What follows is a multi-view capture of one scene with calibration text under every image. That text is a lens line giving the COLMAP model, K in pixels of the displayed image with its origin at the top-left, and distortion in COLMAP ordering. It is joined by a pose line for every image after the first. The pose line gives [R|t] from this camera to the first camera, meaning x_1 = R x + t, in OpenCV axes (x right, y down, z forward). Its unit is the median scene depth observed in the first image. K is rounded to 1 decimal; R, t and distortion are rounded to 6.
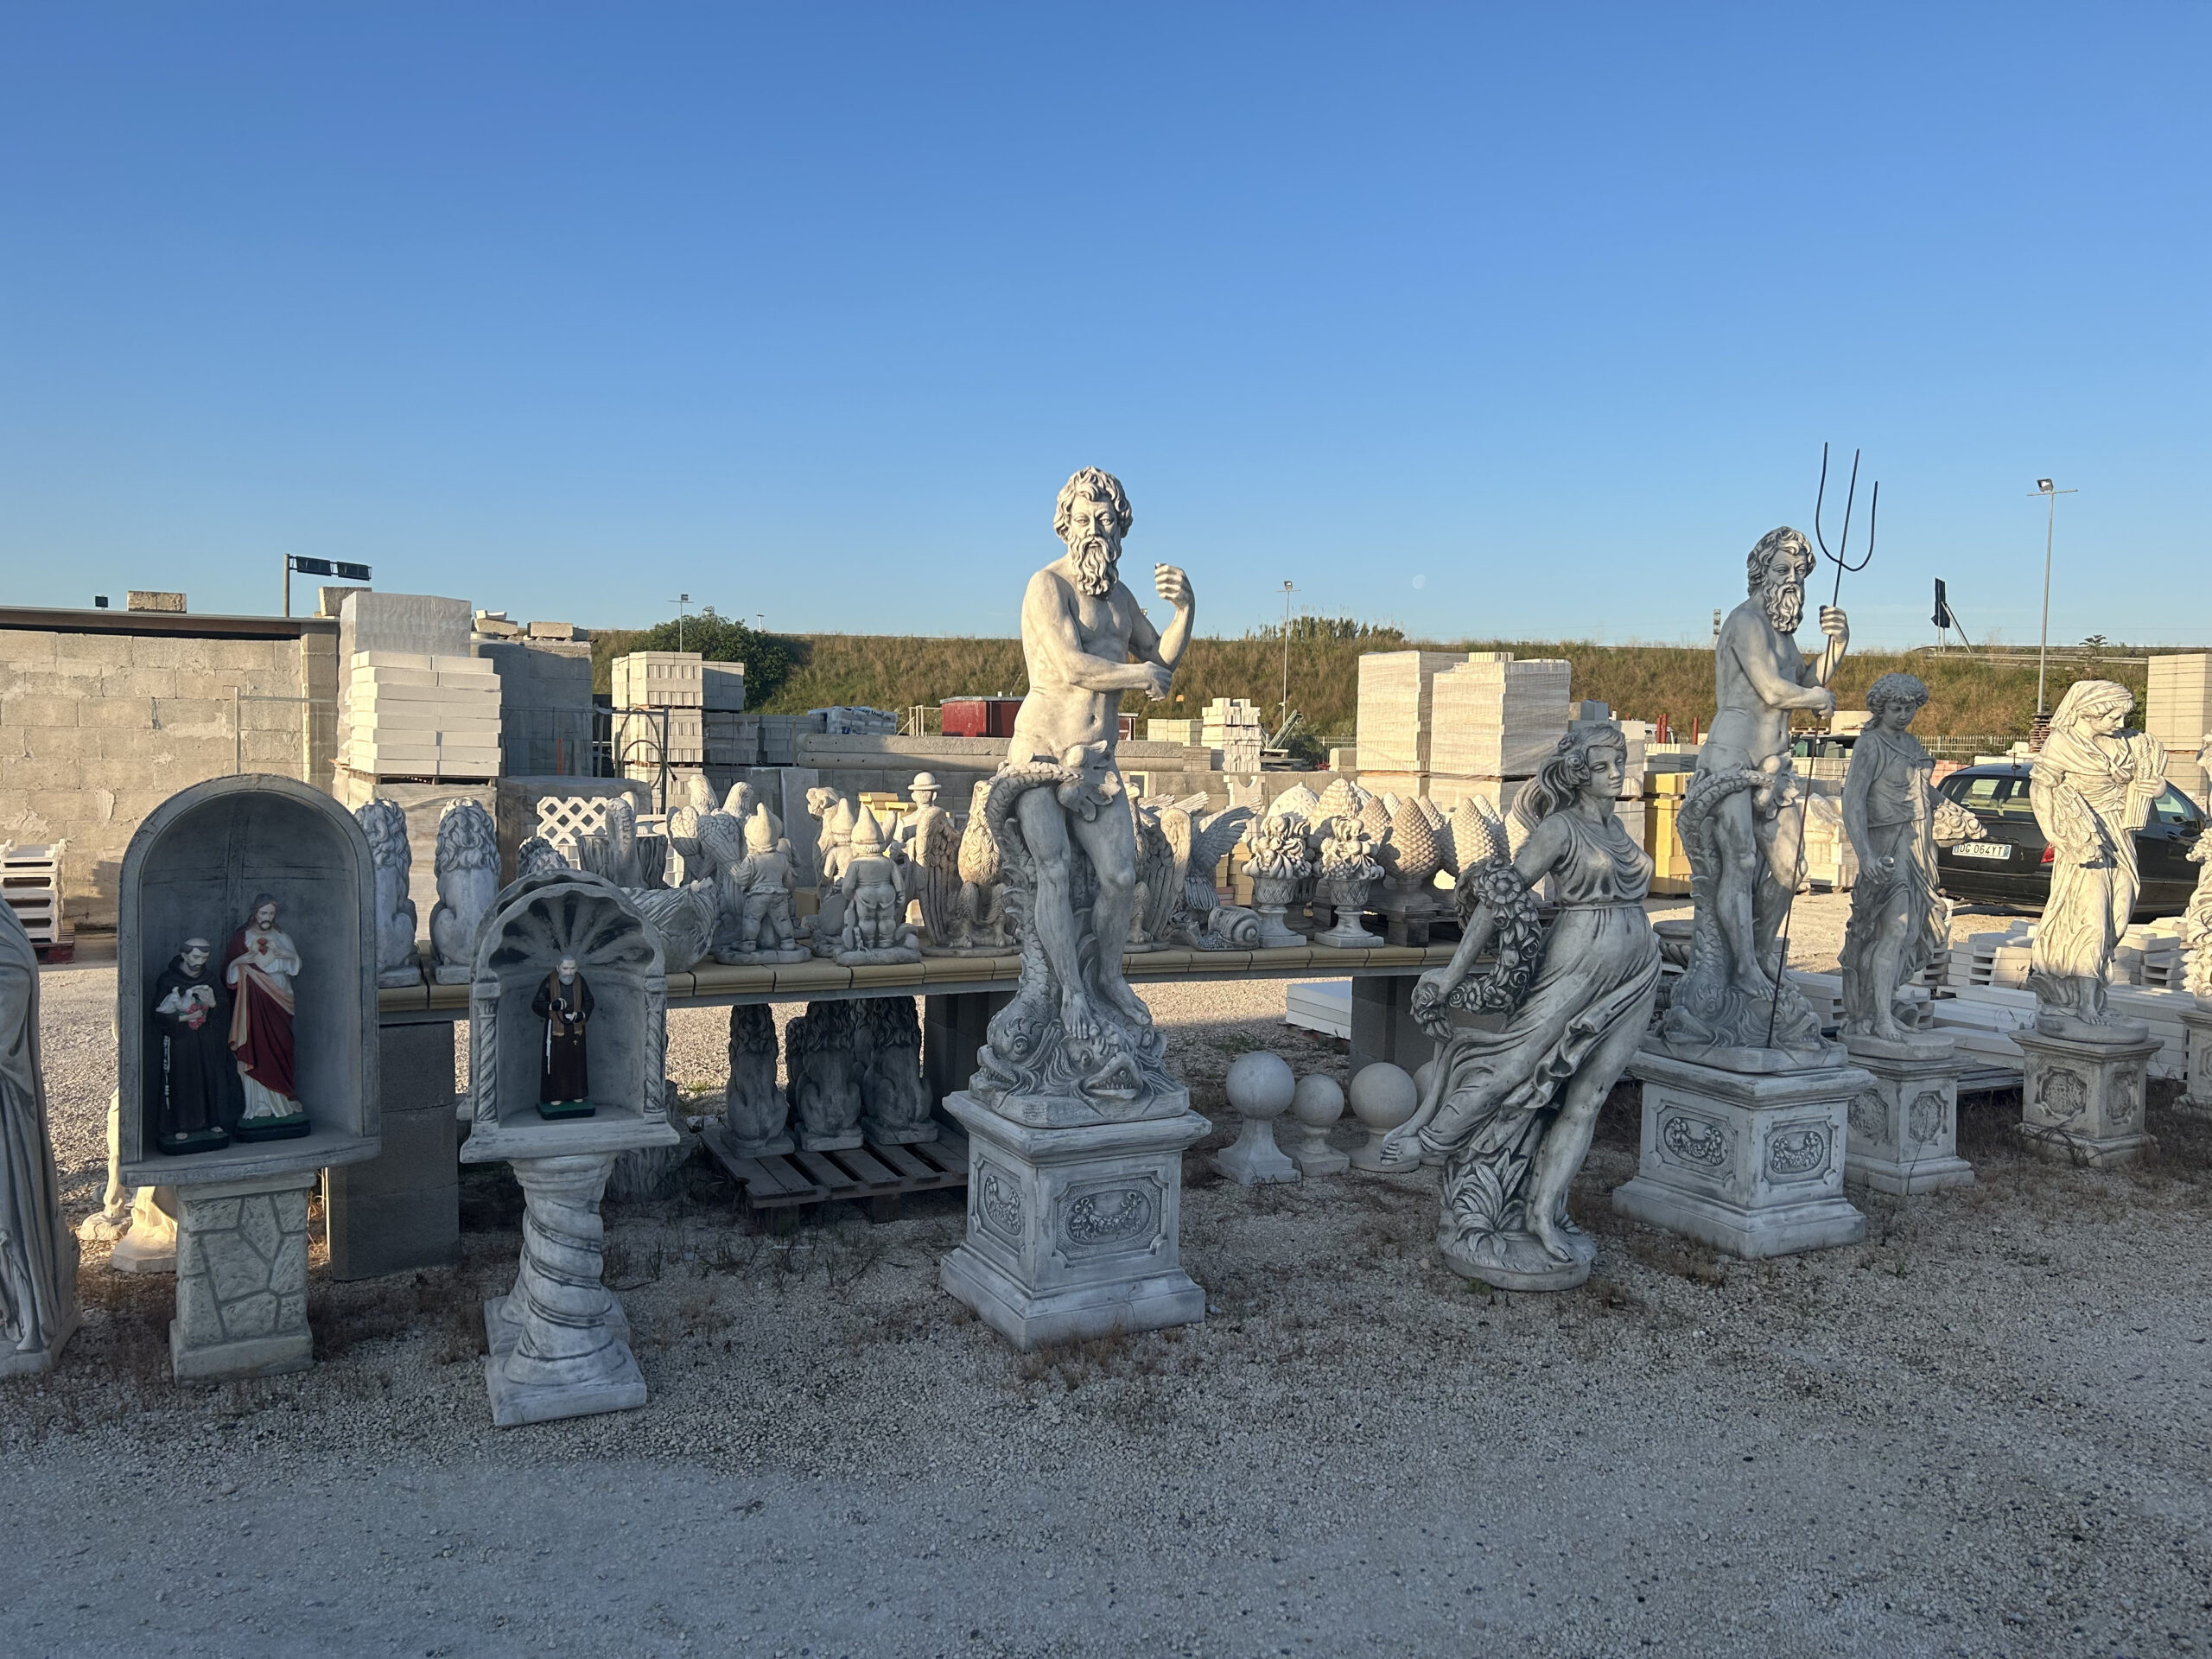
lens RADIAL K [[1644.4, 0, 1141.4], [0, 1644.4, 817.3], [0, 0, 1]] dist [0.040669, -0.054730]
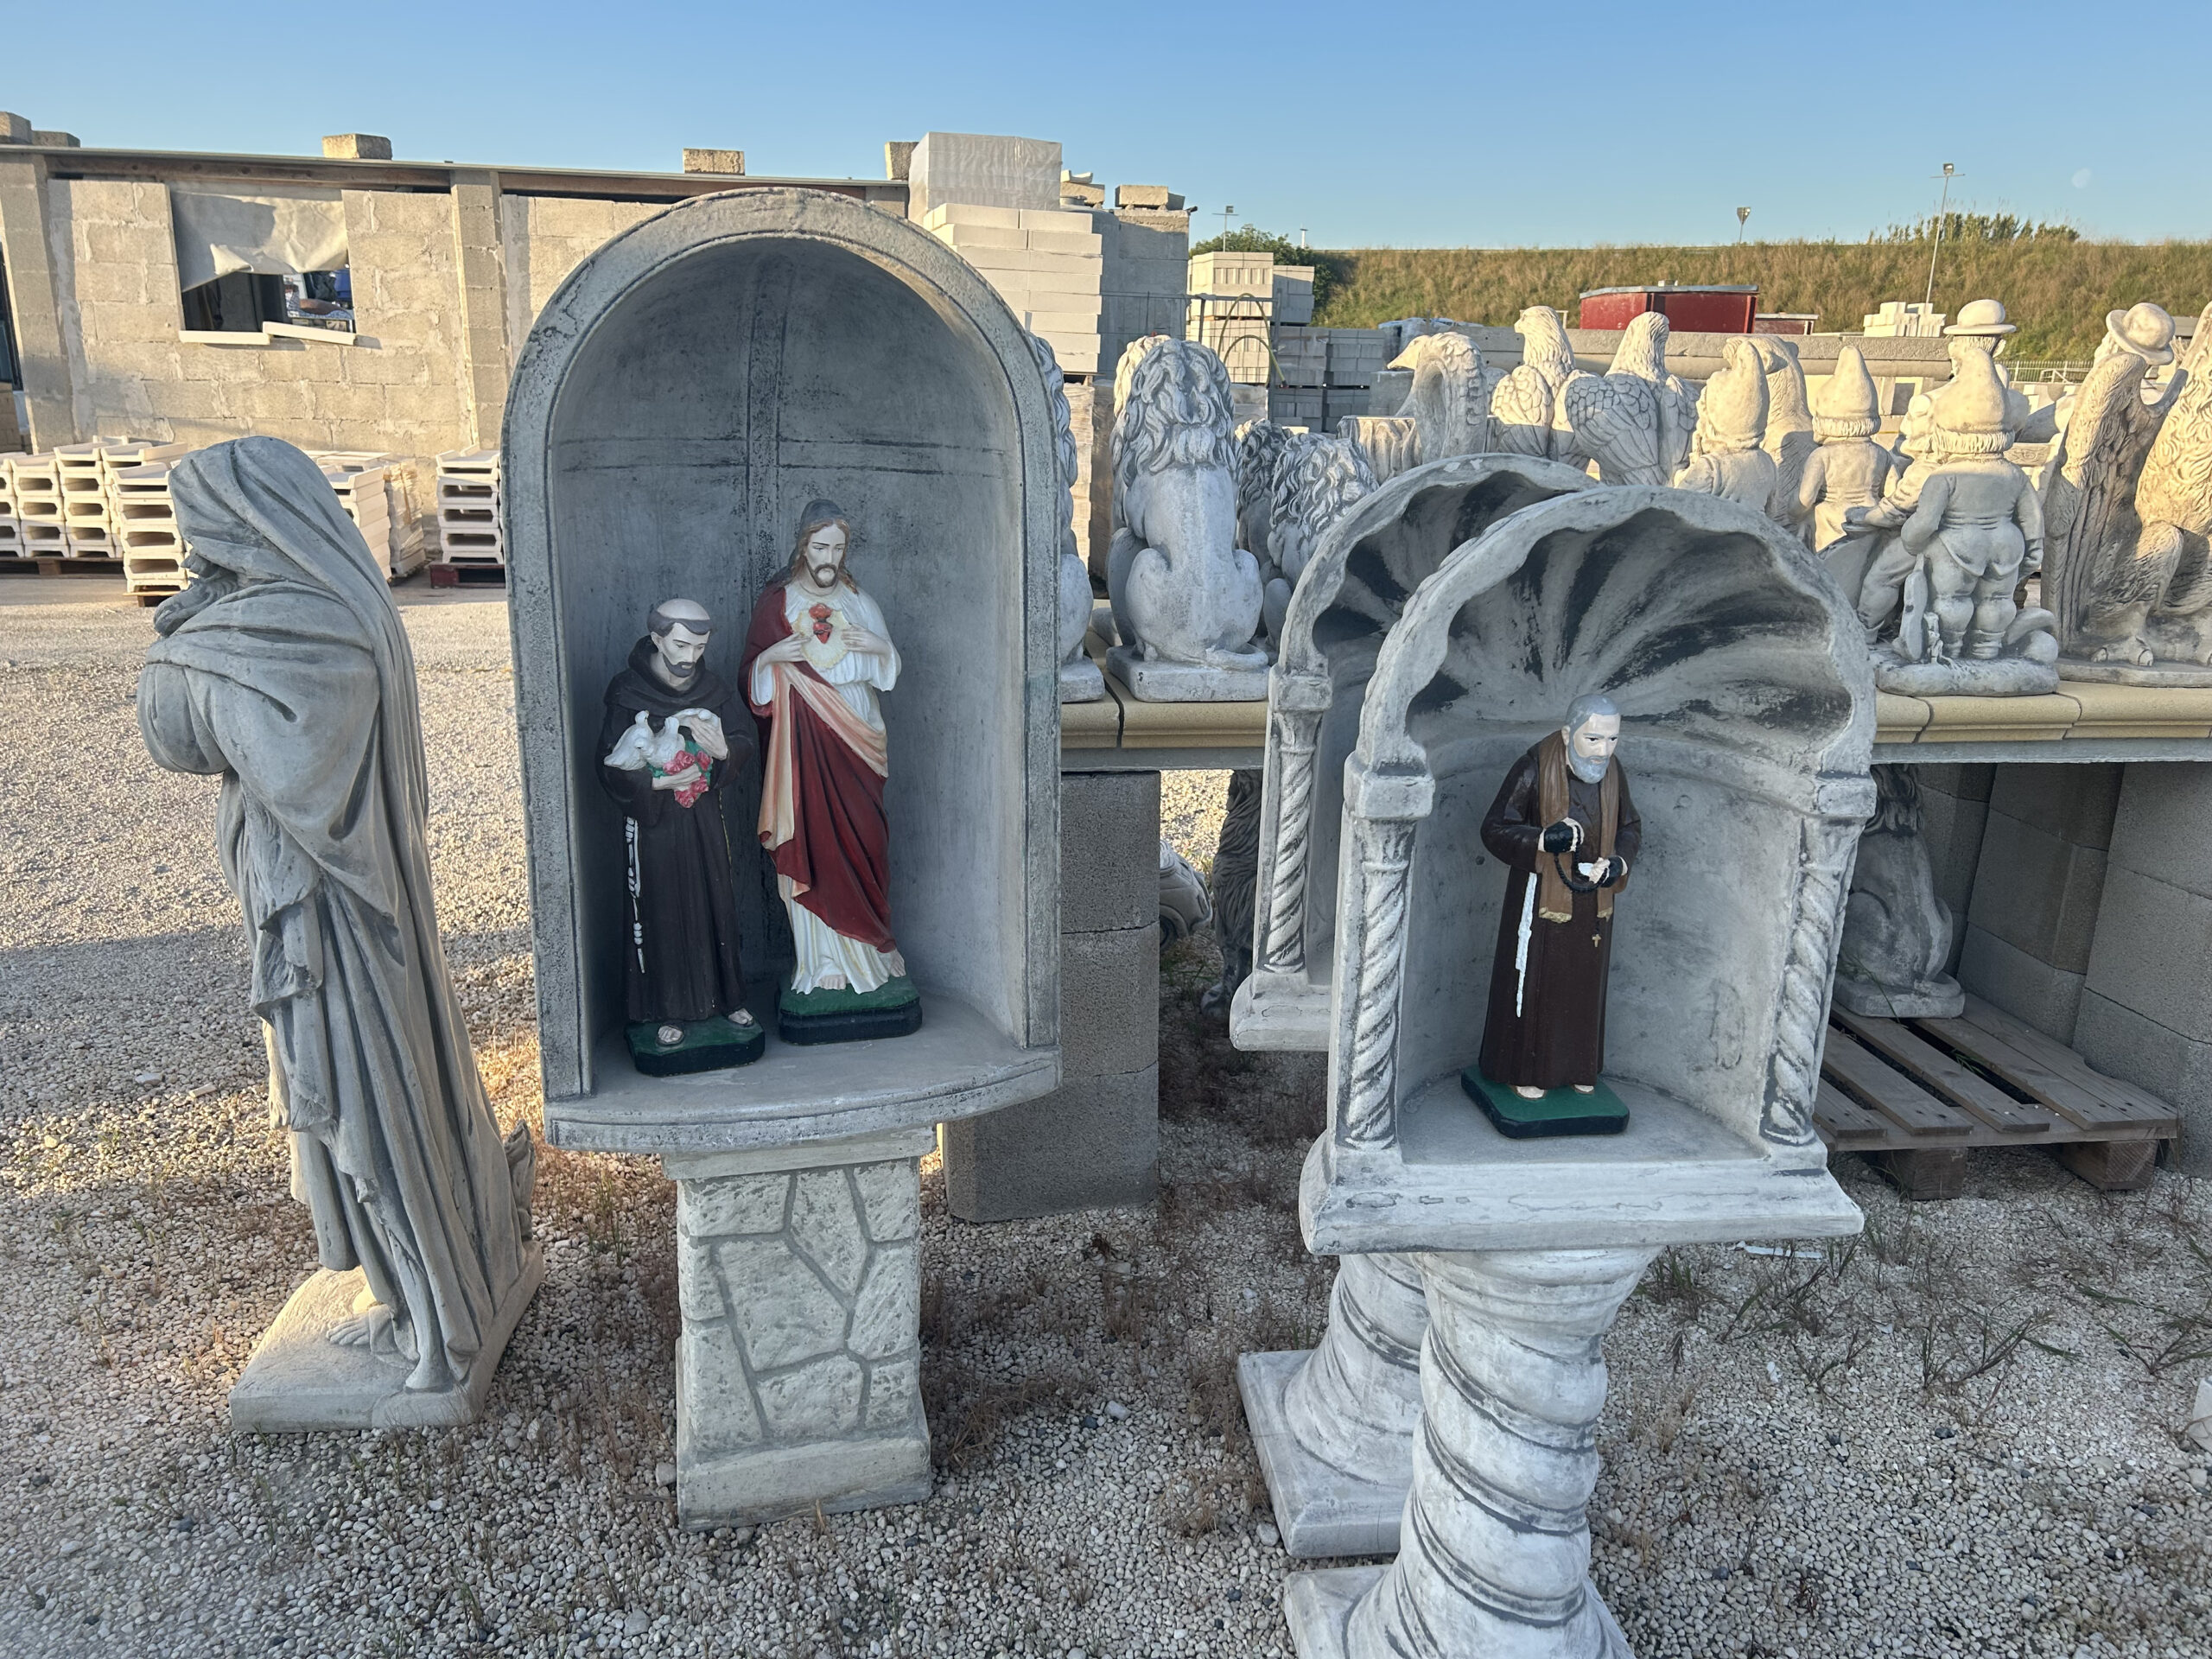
lens RADIAL K [[1644.4, 0, 1114.2], [0, 1644.4, 813.2], [0, 0, 1]] dist [0.040669, -0.054730]
pose [[0.947988, 0.084186, -0.306971, -0.313821], [-0.017476, 0.976701, 0.213891, 0.032102], [0.317825, -0.197402, 0.927372, 0.600336]]
